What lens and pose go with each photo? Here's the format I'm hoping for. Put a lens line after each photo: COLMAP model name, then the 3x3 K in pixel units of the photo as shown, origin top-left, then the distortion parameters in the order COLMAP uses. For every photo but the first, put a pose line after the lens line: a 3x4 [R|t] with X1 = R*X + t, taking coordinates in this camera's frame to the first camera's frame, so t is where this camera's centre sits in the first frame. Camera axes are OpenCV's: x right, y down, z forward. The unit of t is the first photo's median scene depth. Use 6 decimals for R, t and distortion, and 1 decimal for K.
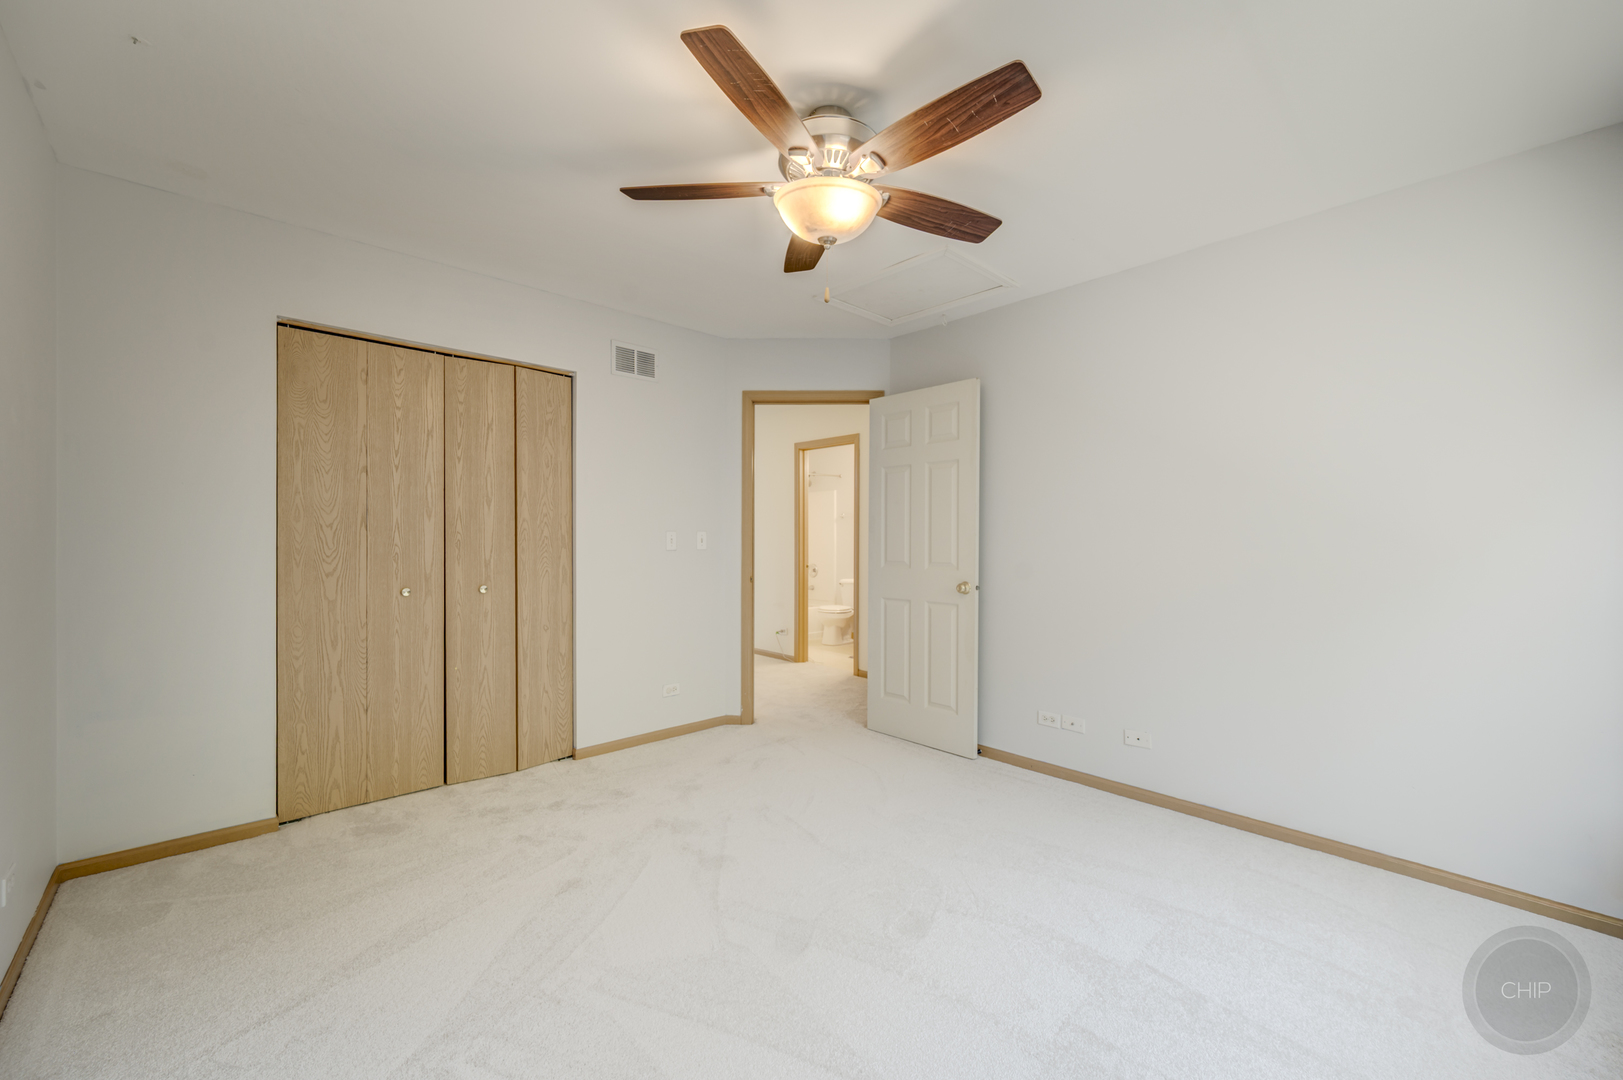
lens RADIAL K [[644.7, 0, 815.3], [0, 644.7, 540.4], [0, 0, 1]] dist [0.000190, 0.000641]
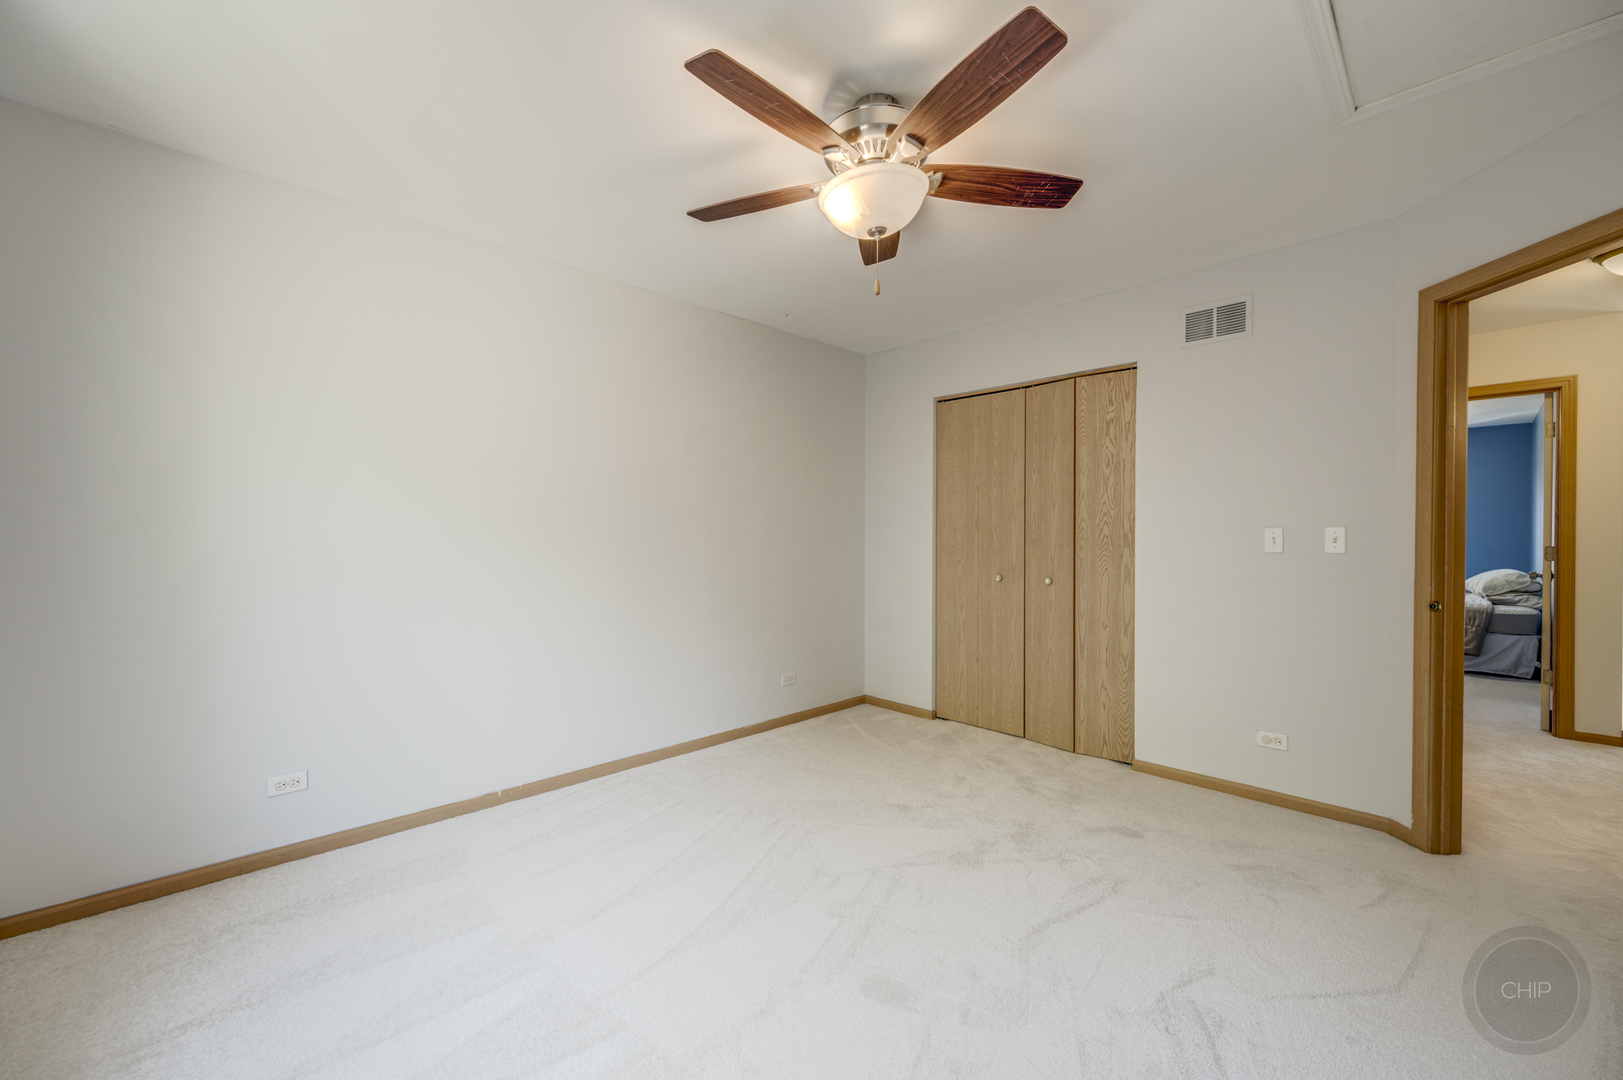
lens RADIAL K [[644.7, 0, 808.9], [0, 644.7, 542.4], [0, 0, 1]] dist [0.000190, 0.000641]
pose [[0.013457, 0.005577, -0.999894, 0.628236], [-0.005019, 0.999972, 0.005510, 0.002031], [0.999897, 0.004944, 0.013485, 0.555792]]
